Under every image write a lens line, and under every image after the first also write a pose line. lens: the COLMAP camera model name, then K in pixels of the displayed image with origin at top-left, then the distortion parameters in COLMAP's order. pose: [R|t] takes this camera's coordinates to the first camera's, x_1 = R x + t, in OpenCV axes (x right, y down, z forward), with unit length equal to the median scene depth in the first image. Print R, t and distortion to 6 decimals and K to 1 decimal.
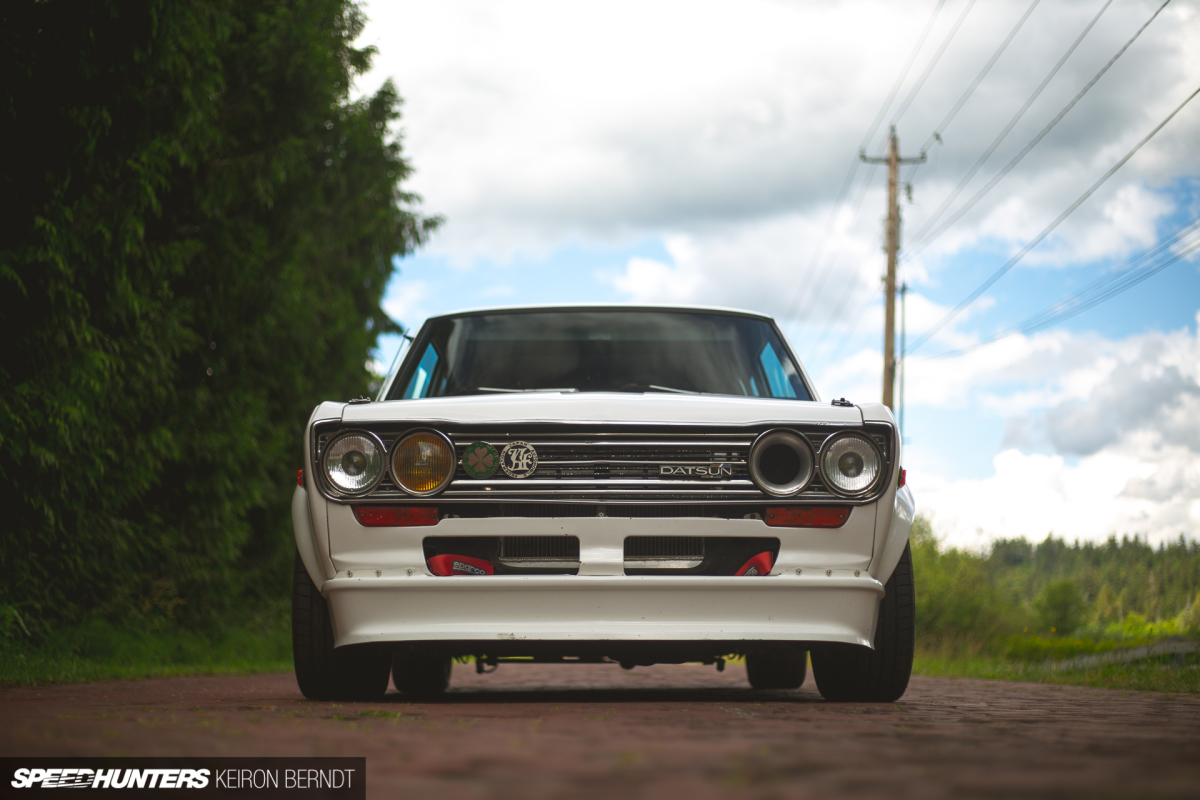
lens RADIAL K [[1791.6, 0, 598.3], [0, 1791.6, 396.7], [0, 0, 1]] dist [-0.091306, 0.000000]
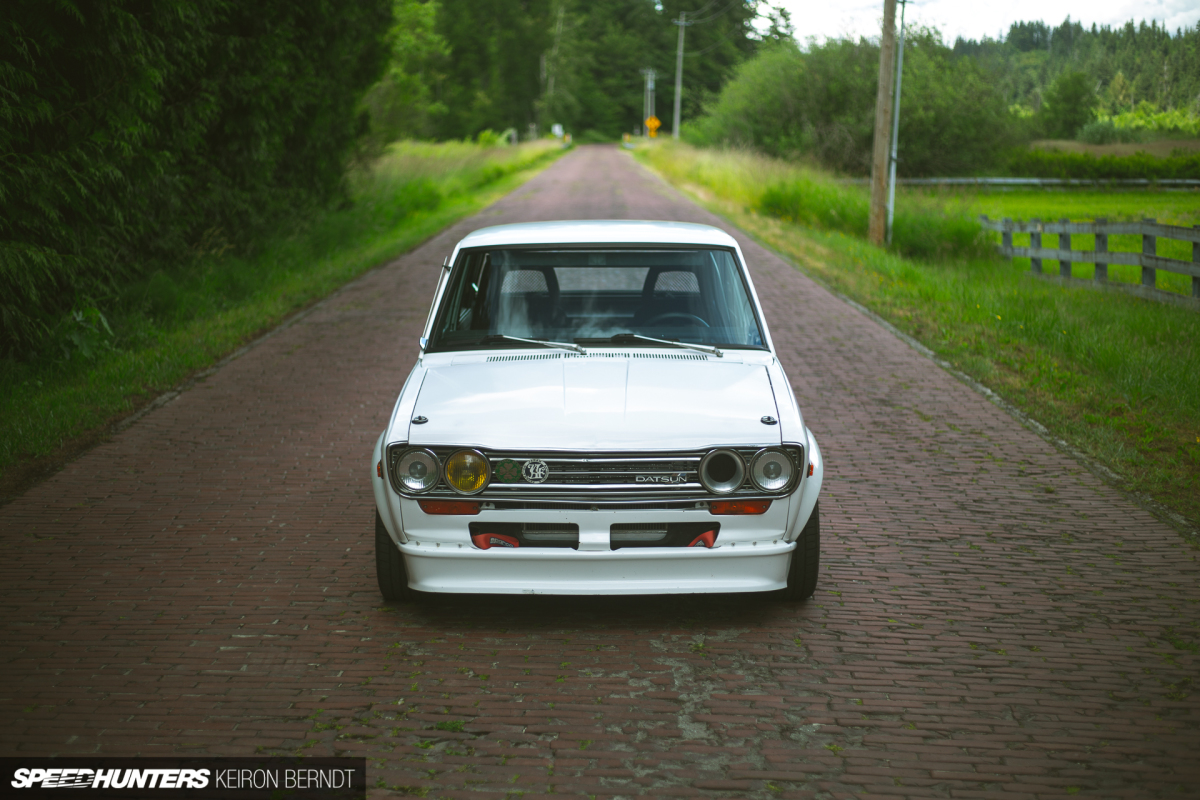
lens RADIAL K [[1791.6, 0, 600.9], [0, 1791.6, 398.4], [0, 0, 1]] dist [-0.091306, 0.000000]
pose [[0.999962, -0.004042, -0.007761, 0.017730], [0.006140, 0.956044, 0.293158, -0.419905], [0.006235, -0.293195, 0.956032, -0.319448]]
